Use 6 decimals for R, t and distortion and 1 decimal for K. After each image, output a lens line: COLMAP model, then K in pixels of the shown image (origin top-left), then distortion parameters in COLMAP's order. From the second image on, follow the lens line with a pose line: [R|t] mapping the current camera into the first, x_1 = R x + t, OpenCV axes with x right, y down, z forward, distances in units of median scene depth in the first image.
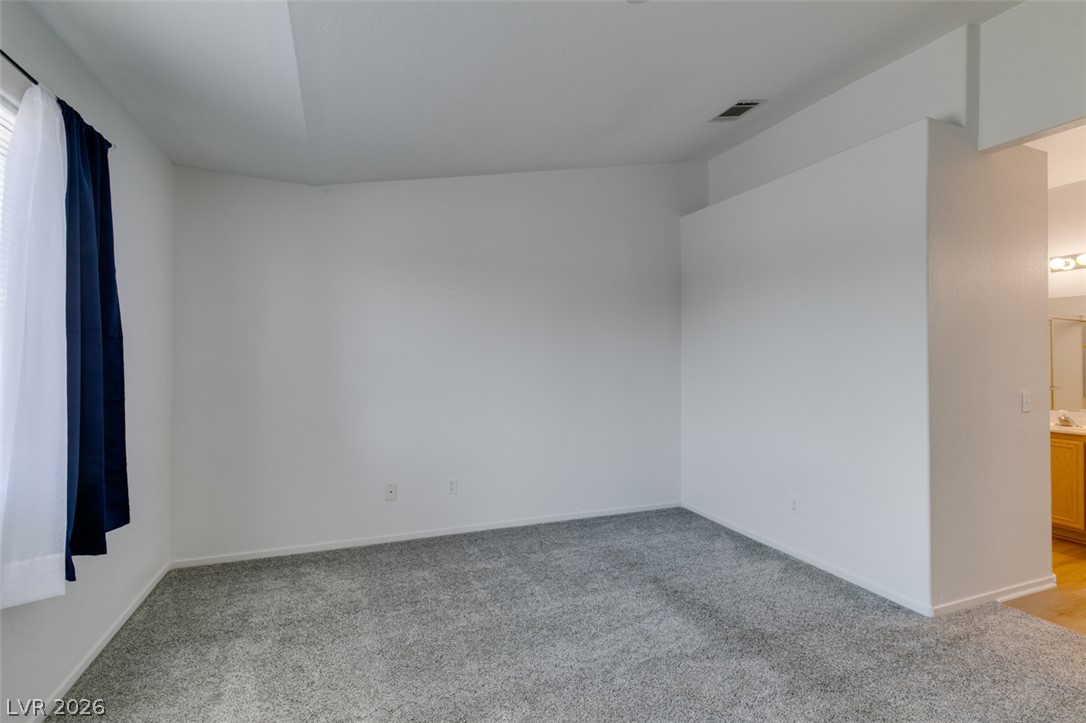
lens RADIAL K [[493.7, 0, 527.4], [0, 493.7, 362.7], [0, 0, 1]] dist [-0.002061, -0.000407]
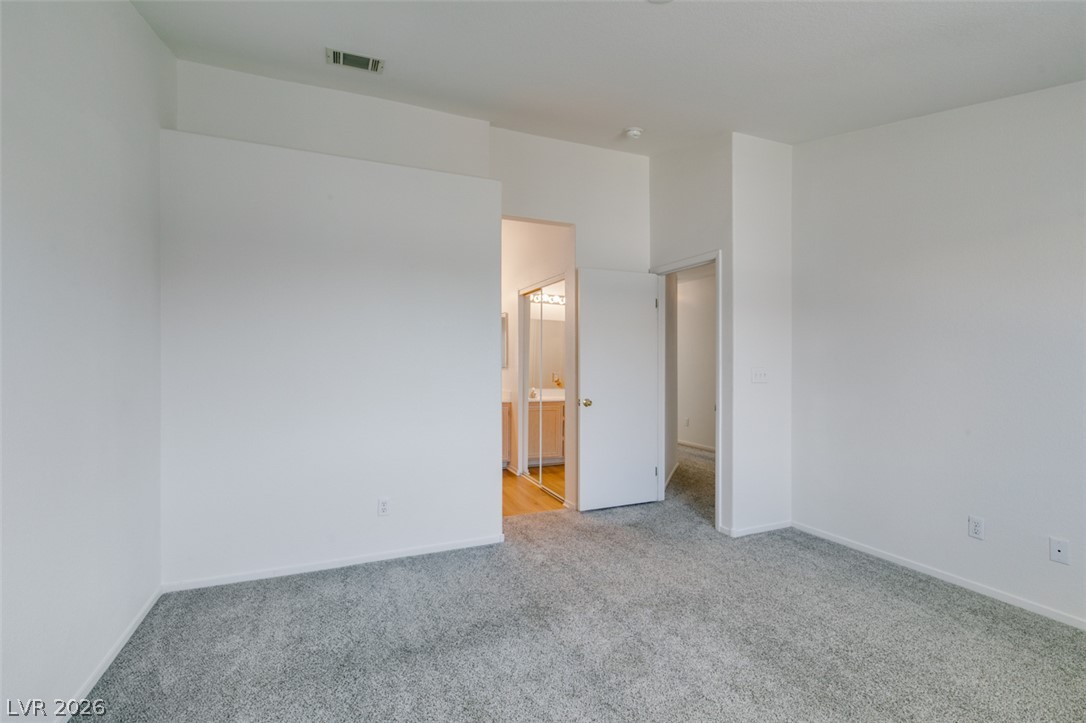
lens RADIAL K [[484.6, 0, 540.5], [0, 484.6, 364.7], [0, 0, 1]] dist [0.001261, -0.000521]
pose [[-0.062868, -0.004481, 0.998012, -0.470655], [0.000396, 0.999990, 0.004515, 0.003128], [-0.998022, 0.000680, -0.062865, 0.813899]]
